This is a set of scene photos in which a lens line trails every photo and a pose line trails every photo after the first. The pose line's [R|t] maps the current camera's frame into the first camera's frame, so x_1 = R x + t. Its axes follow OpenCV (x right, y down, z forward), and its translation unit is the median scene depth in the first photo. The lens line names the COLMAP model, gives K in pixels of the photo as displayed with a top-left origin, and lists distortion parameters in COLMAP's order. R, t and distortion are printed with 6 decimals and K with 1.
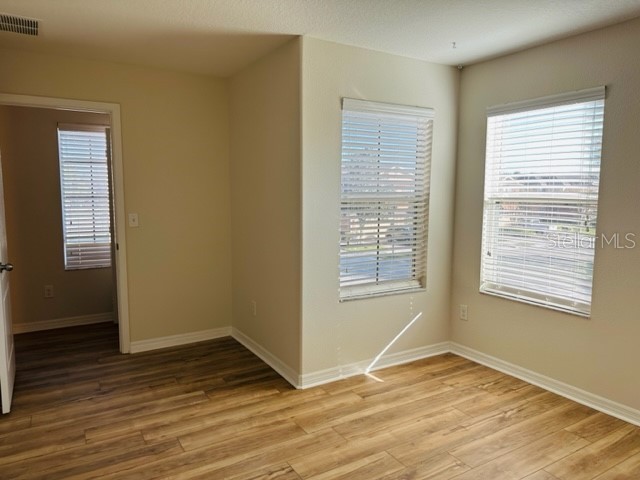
lens RADIAL K [[447.8, 0, 322.4], [0, 447.8, 238.5], [0, 0, 1]] dist [0.052442, -0.063046]
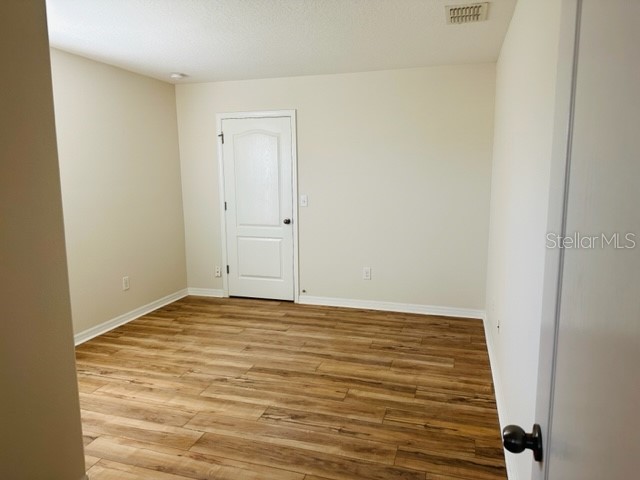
lens RADIAL K [[447.8, 0, 322.4], [0, 447.8, 238.5], [0, 0, 1]] dist [0.052442, -0.063046]
pose [[-0.658016, -0.108121, 0.745201, -0.873715], [0.081792, 0.973520, 0.213471, -0.155873], [-0.748549, 0.201419, -0.631748, 1.344449]]
